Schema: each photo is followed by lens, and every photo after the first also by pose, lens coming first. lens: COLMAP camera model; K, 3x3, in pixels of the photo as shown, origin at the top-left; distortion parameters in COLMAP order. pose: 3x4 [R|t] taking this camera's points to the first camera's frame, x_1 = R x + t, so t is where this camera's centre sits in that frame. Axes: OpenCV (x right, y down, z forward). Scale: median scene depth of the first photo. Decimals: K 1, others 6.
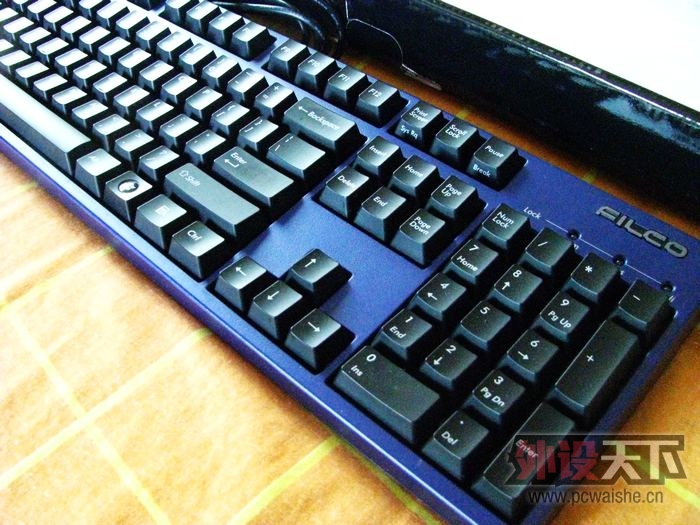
lens RADIAL K [[738.8, 0, 350.0], [0, 738.8, 262.5], [0, 0, 1]] dist [-0.102840, 0.004118]
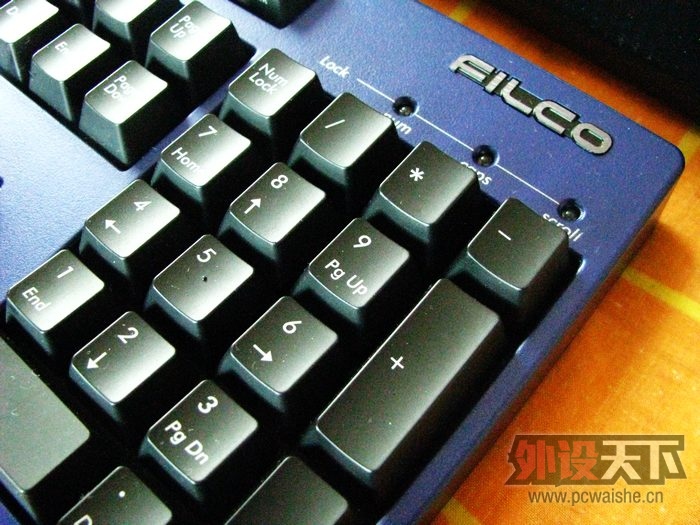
lens RADIAL K [[713.9, 0, 350.0], [0, 713.9, 262.5], [0, 0, 1]] dist [-0.171748, 0.002917]
pose [[0.998539, -0.001746, 0.054014, 0.250190], [-0.007051, 0.986727, 0.162238, -0.009919], [-0.053580, -0.162381, 0.985272, 0.501272]]
